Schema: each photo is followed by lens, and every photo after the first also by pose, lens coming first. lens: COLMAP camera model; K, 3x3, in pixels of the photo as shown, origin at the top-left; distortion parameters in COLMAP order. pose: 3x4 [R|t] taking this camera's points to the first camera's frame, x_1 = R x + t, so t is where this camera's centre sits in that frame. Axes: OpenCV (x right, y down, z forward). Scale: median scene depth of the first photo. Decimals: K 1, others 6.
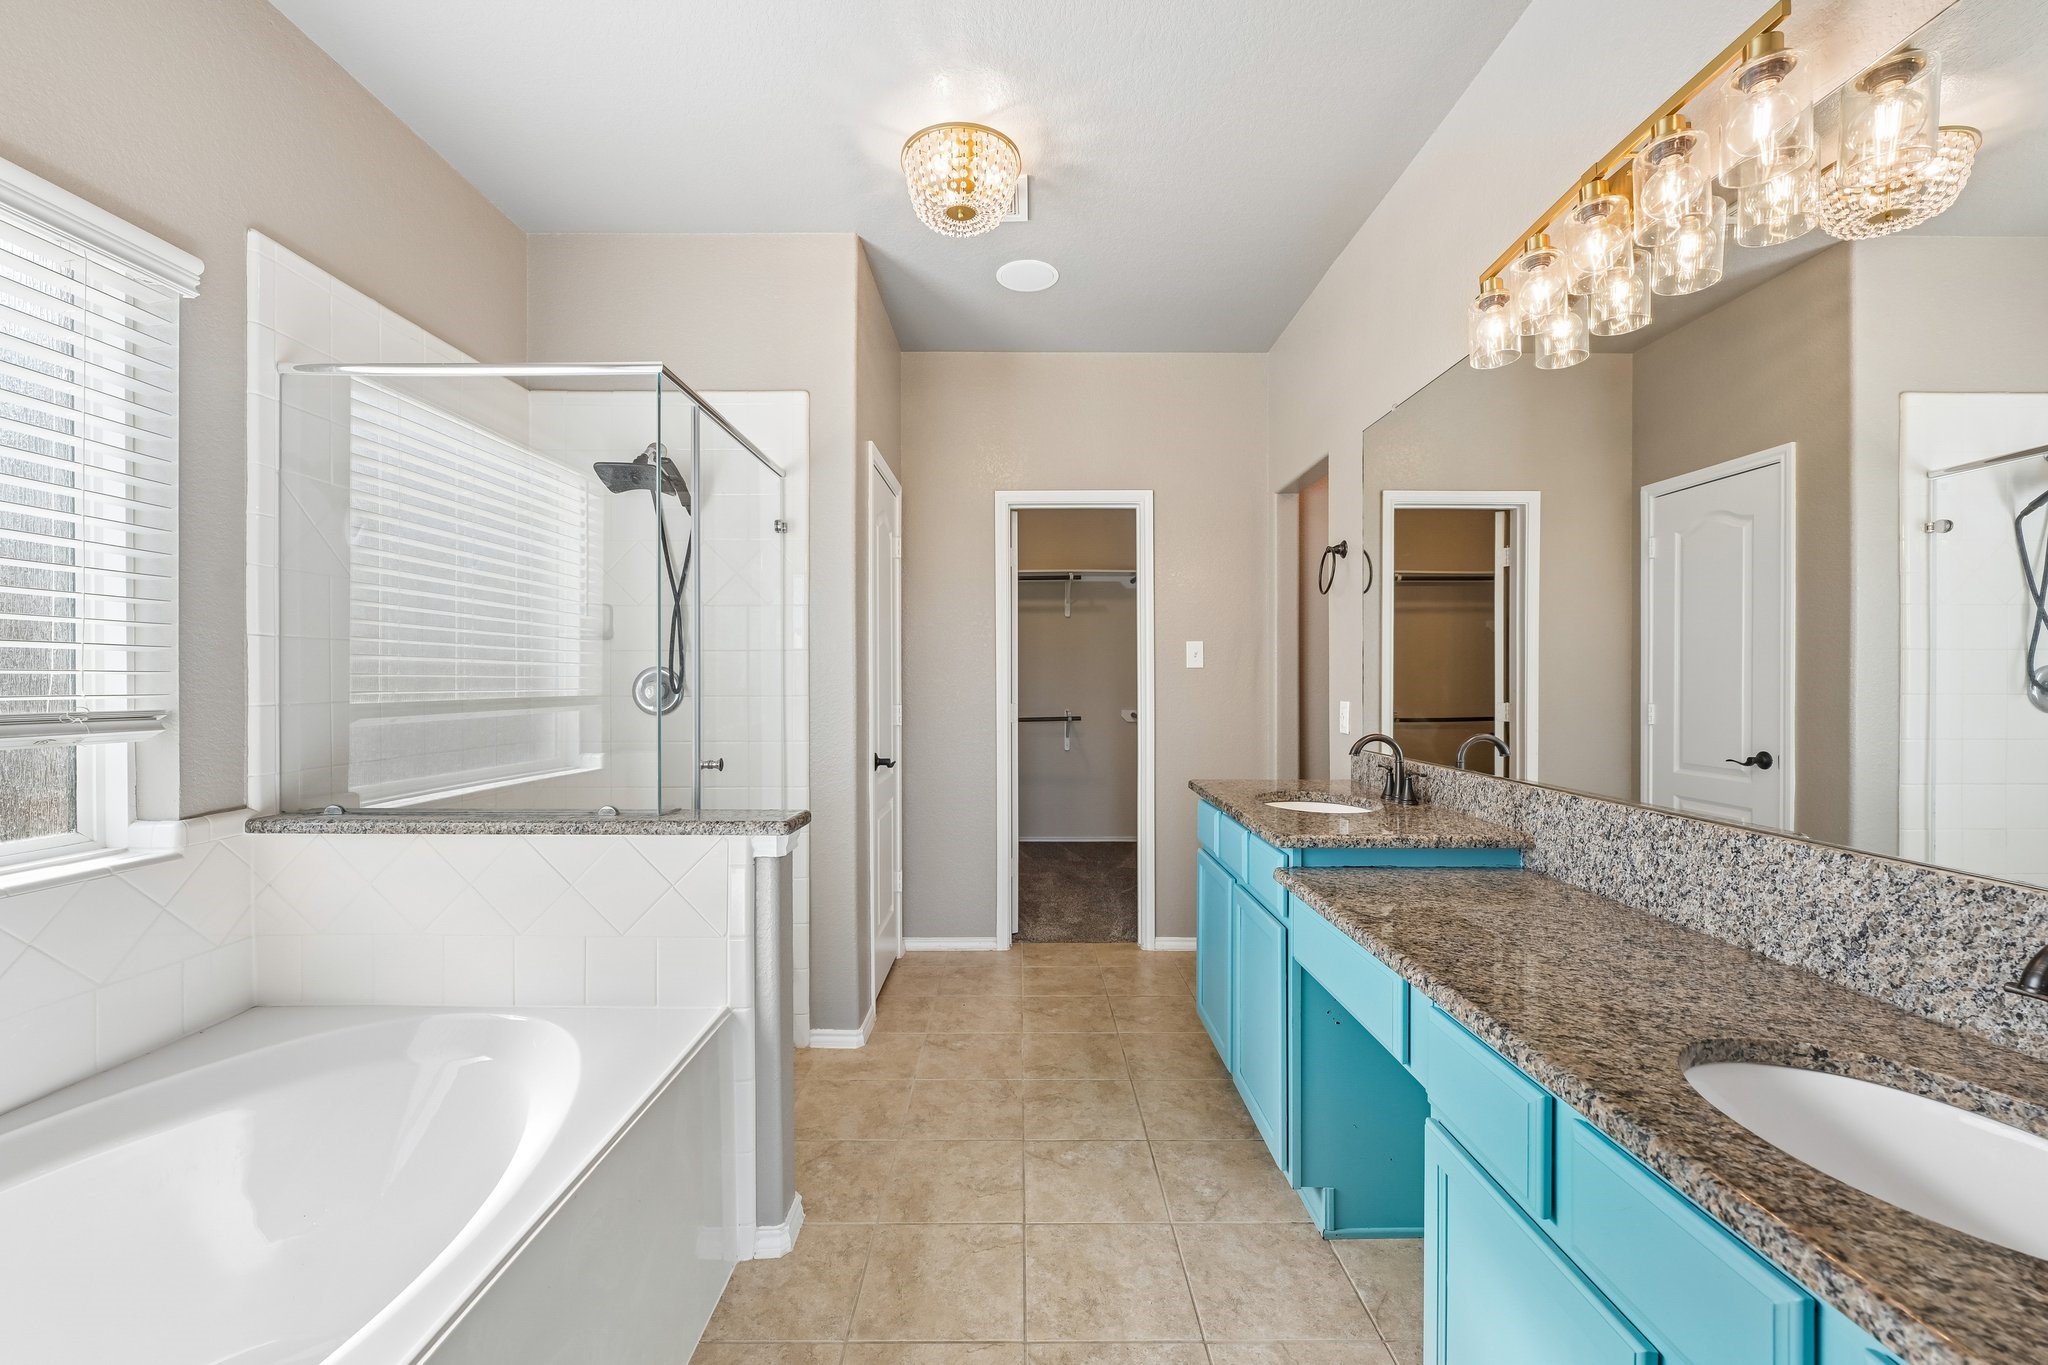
lens RADIAL K [[821.3, 0, 1022.5], [0, 821.3, 683.6], [0, 0, 1]] dist [-0.002351, 0.000257]
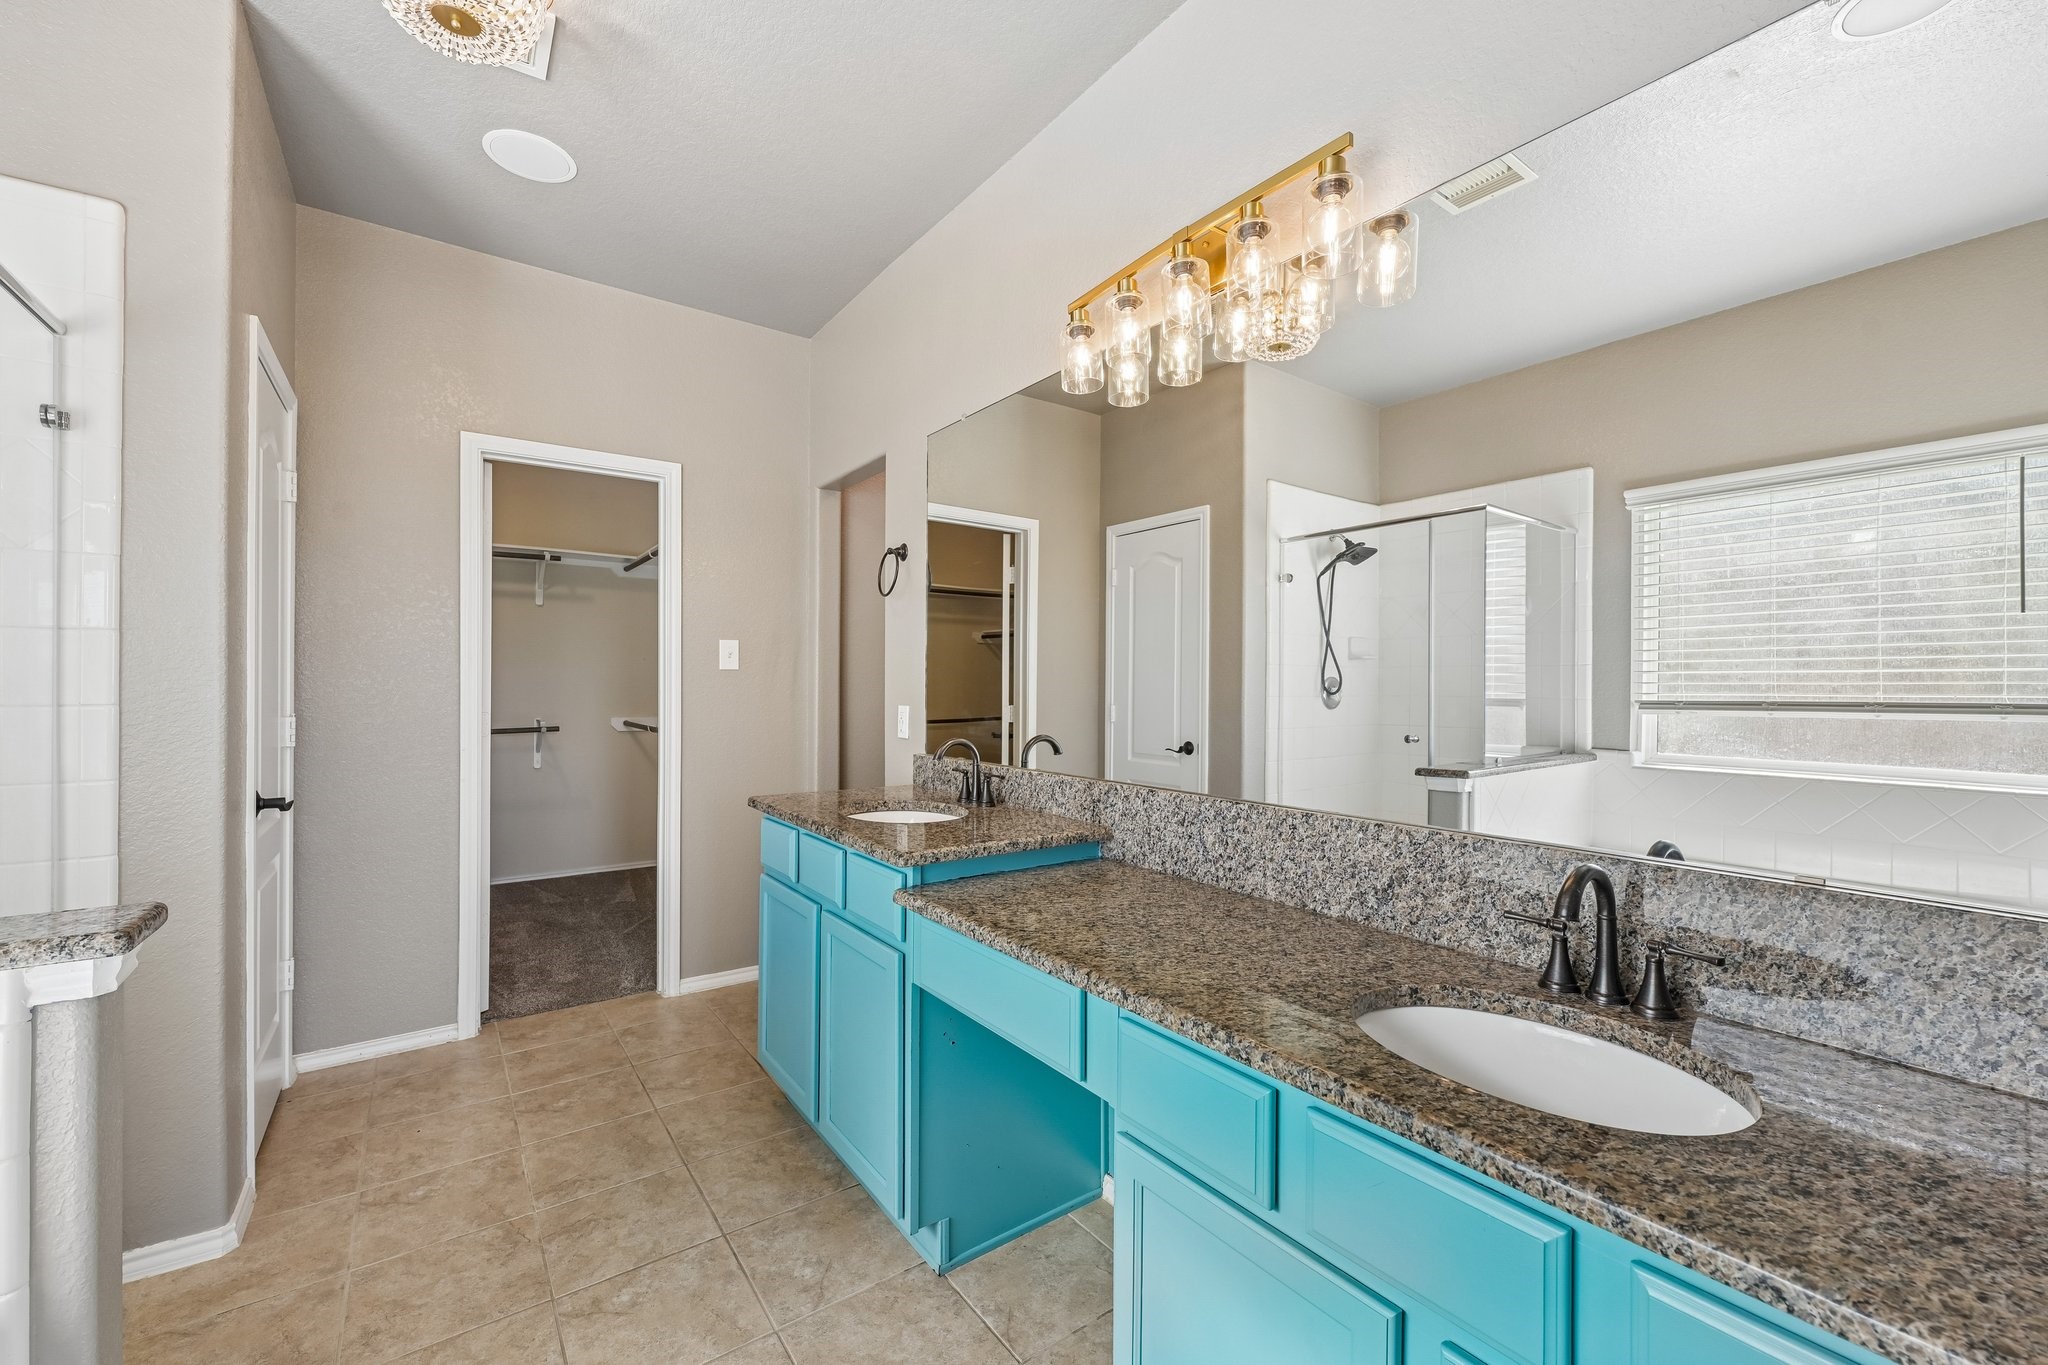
lens RADIAL K [[821.3, 0, 1025.4], [0, 821.3, 684.4], [0, 0, 1]] dist [-0.002351, 0.000257]
pose [[0.809639, 0.005864, 0.586899, -0.086179], [-0.003628, 0.999981, -0.004986, 0.000367], [-0.586918, 0.001908, 0.809644, 0.136928]]
